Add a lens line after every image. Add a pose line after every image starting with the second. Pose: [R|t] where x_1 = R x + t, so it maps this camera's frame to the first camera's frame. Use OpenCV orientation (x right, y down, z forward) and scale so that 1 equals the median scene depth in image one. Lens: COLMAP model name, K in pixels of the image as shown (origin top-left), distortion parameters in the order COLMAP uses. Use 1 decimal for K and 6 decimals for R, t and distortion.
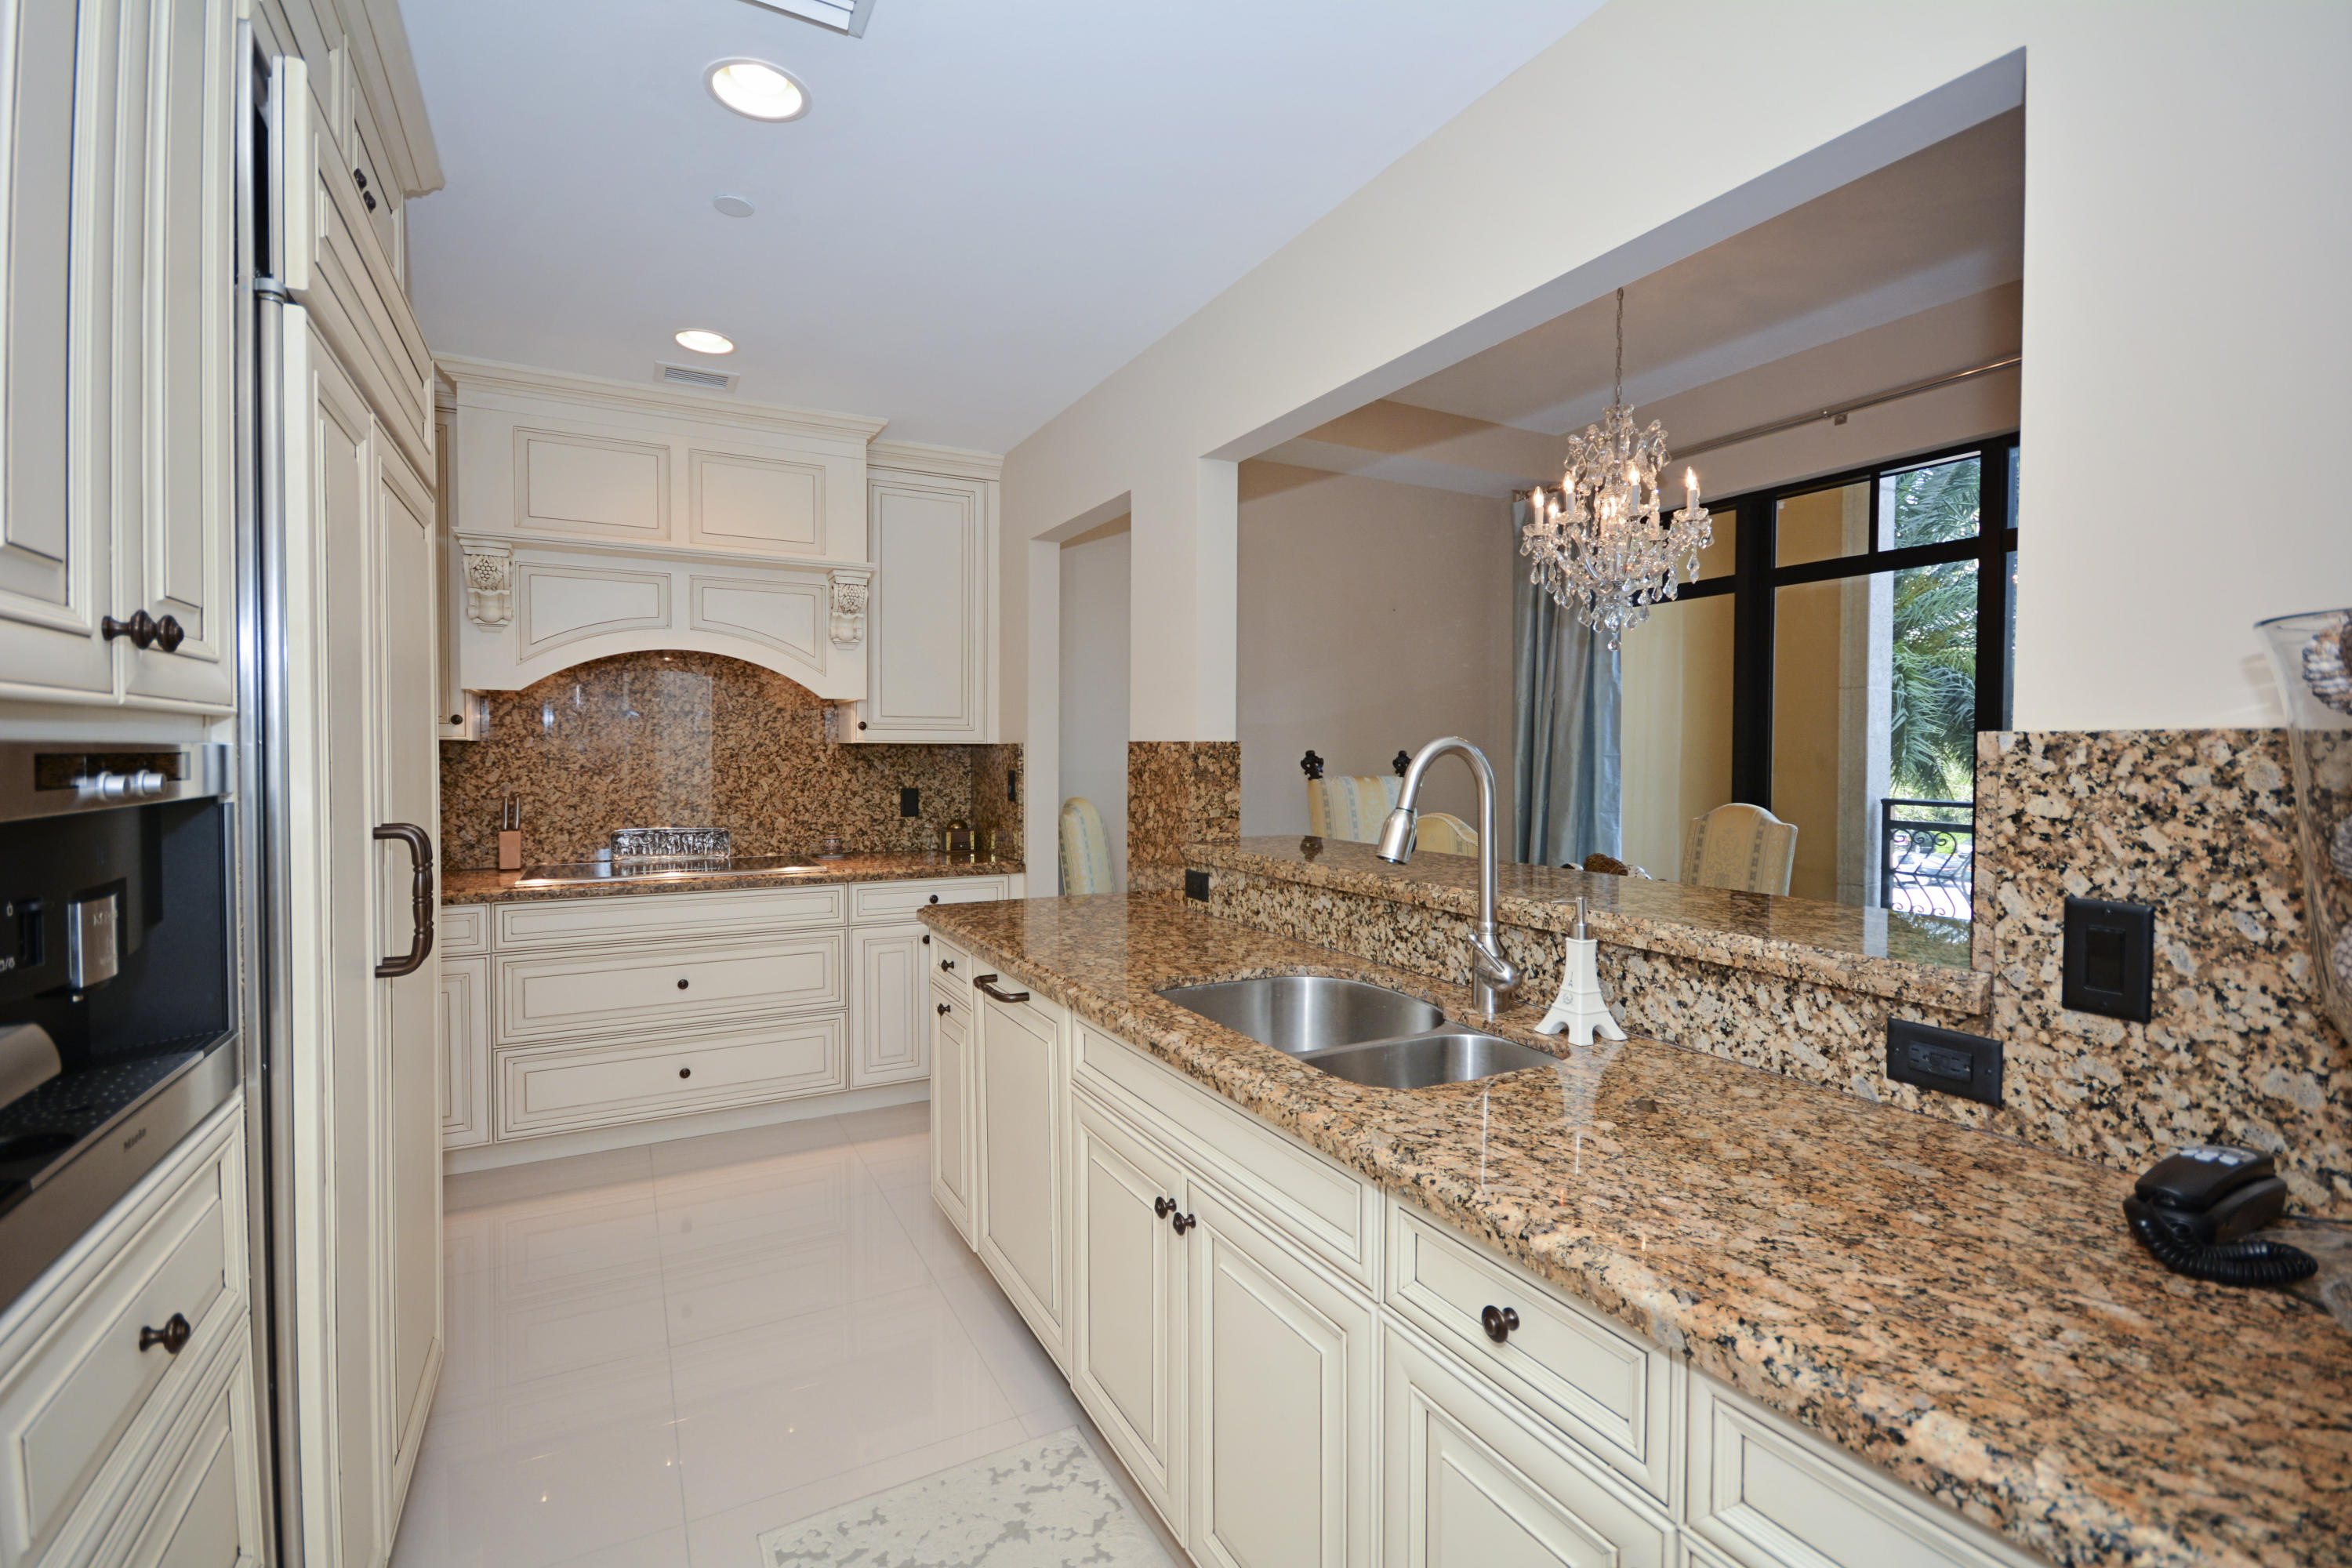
lens RADIAL K [[1065.0, 0, 1189.7], [0, 1065.0, 775.3], [0, 0, 1]] dist [-0.000060, -0.006021]
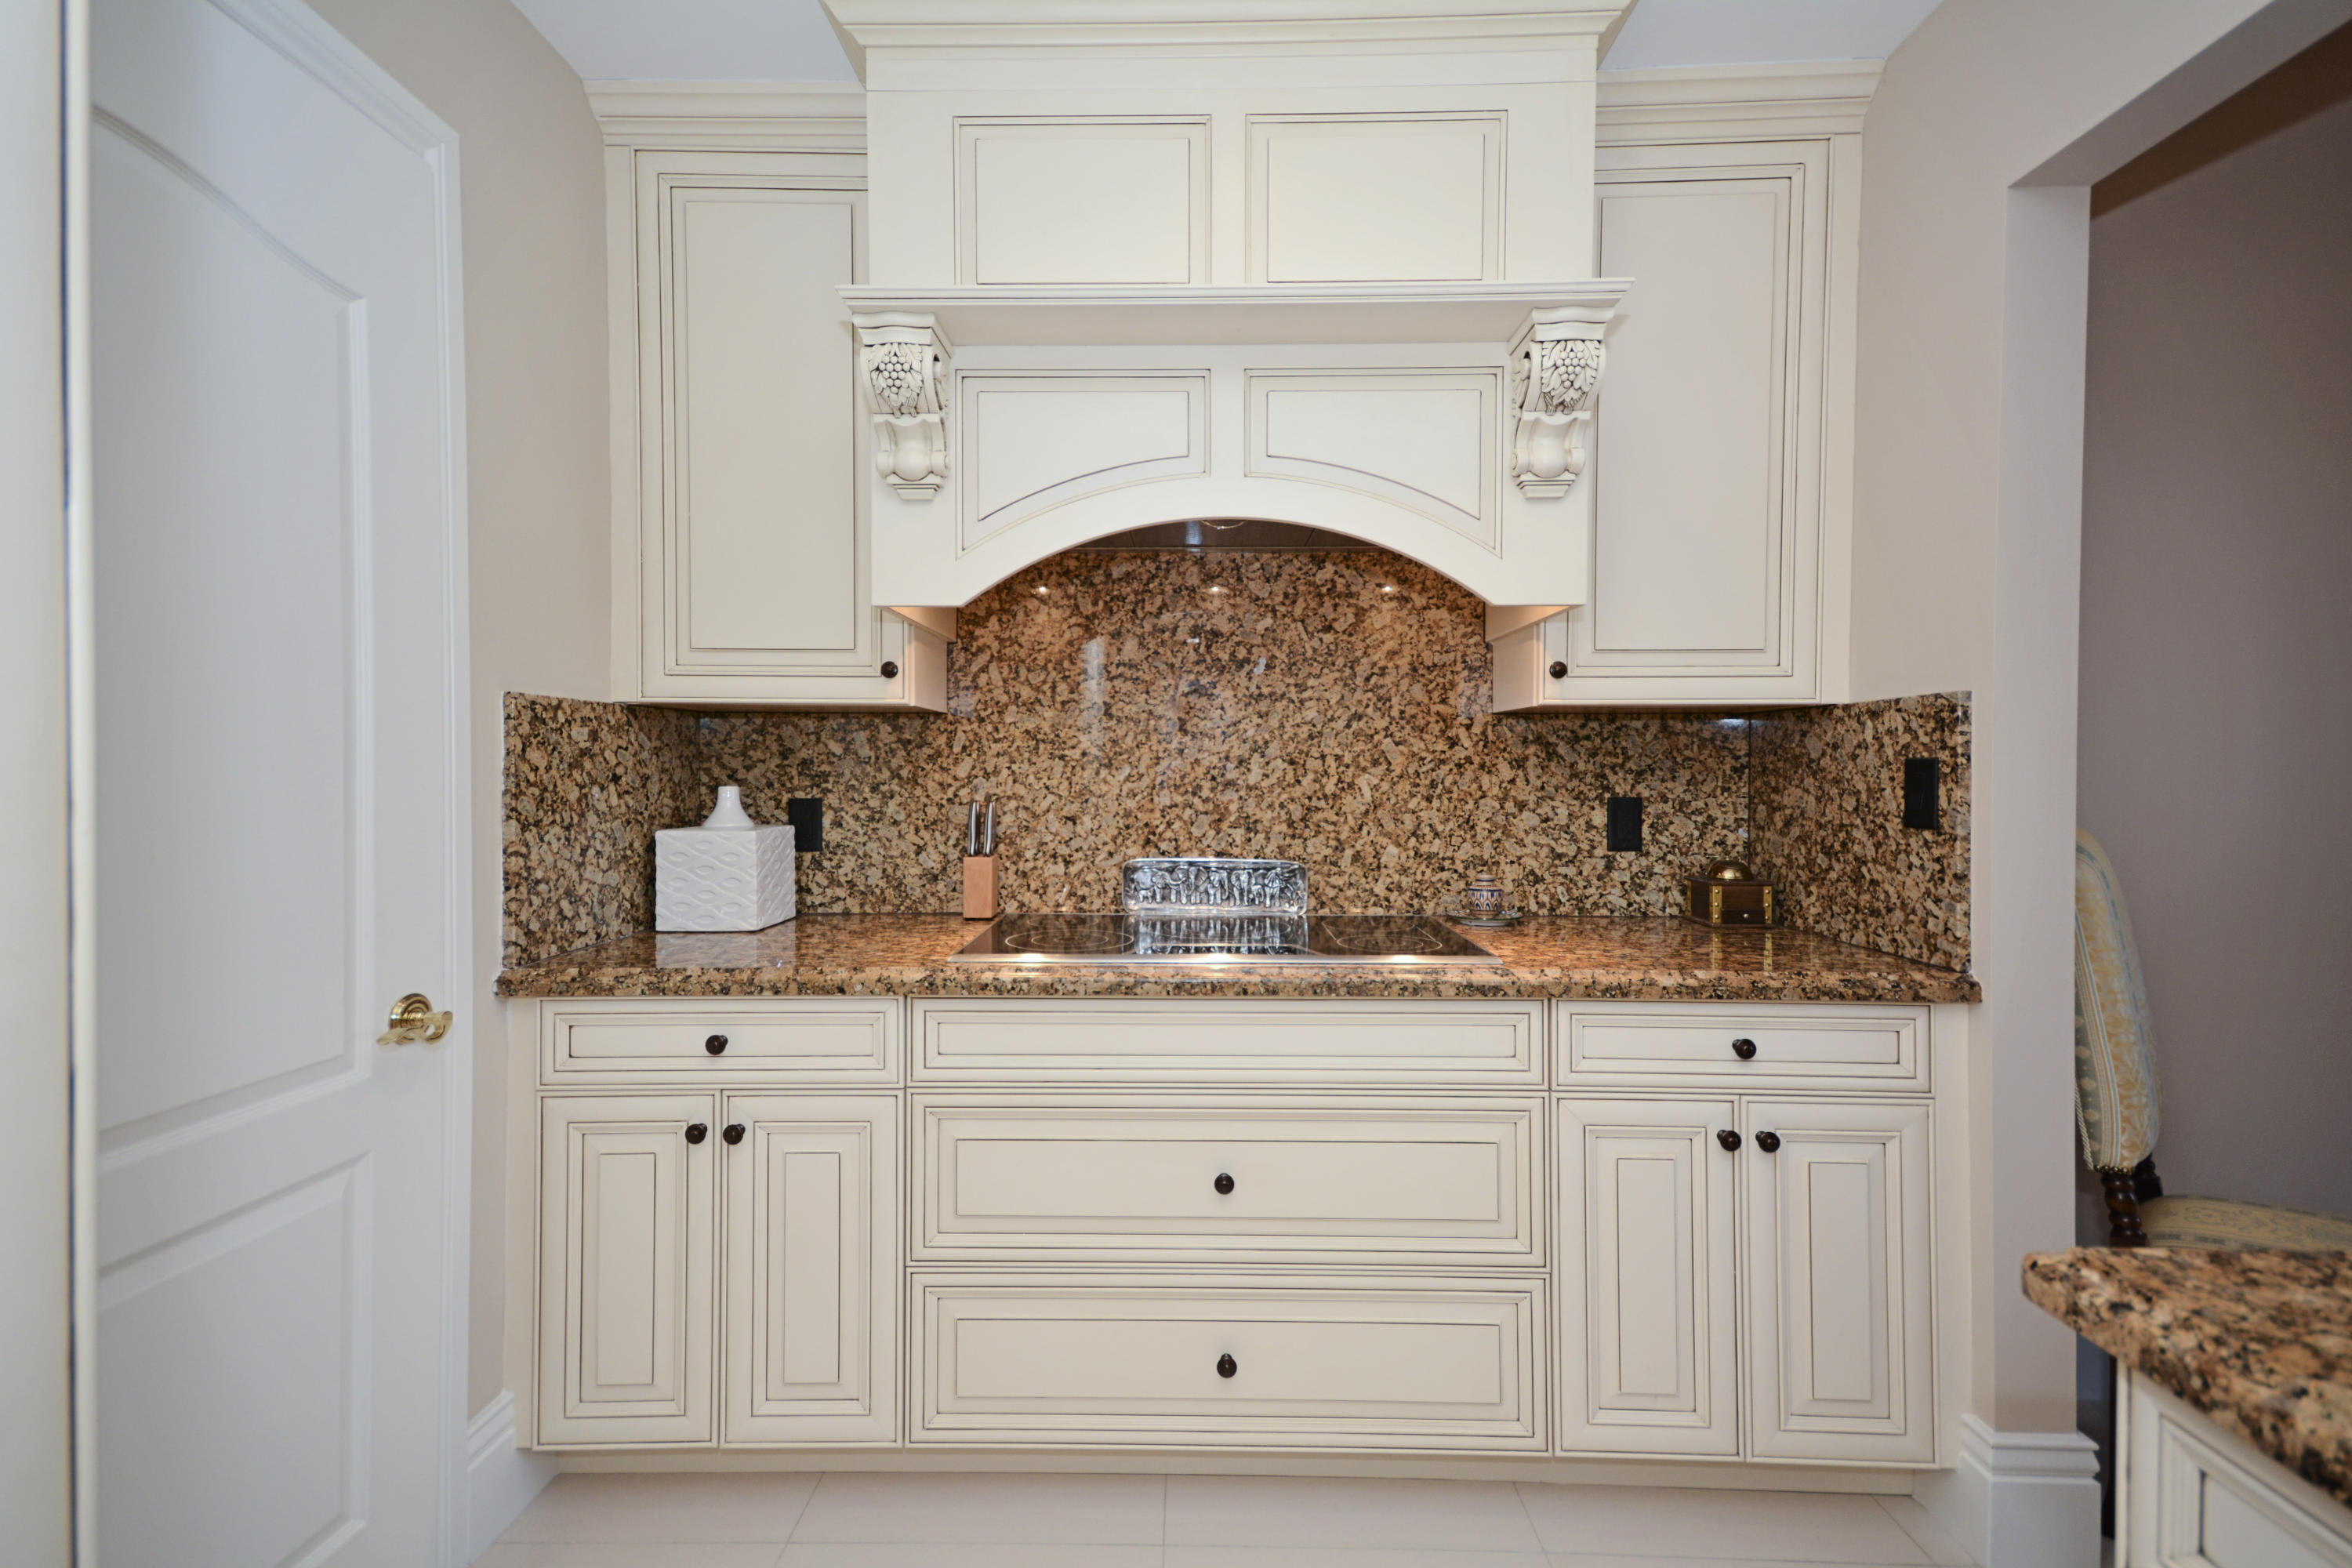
lens RADIAL K [[1065.0, 0, 1172.0], [0, 1065.0, 767.6], [0, 0, 1]] dist [-0.000060, -0.006021]
pose [[0.871332, -0.000421, -0.490693, -0.224869], [-0.009847, 0.999783, -0.018344, 0.010453], [0.490594, 0.020816, 0.871139, 0.487723]]
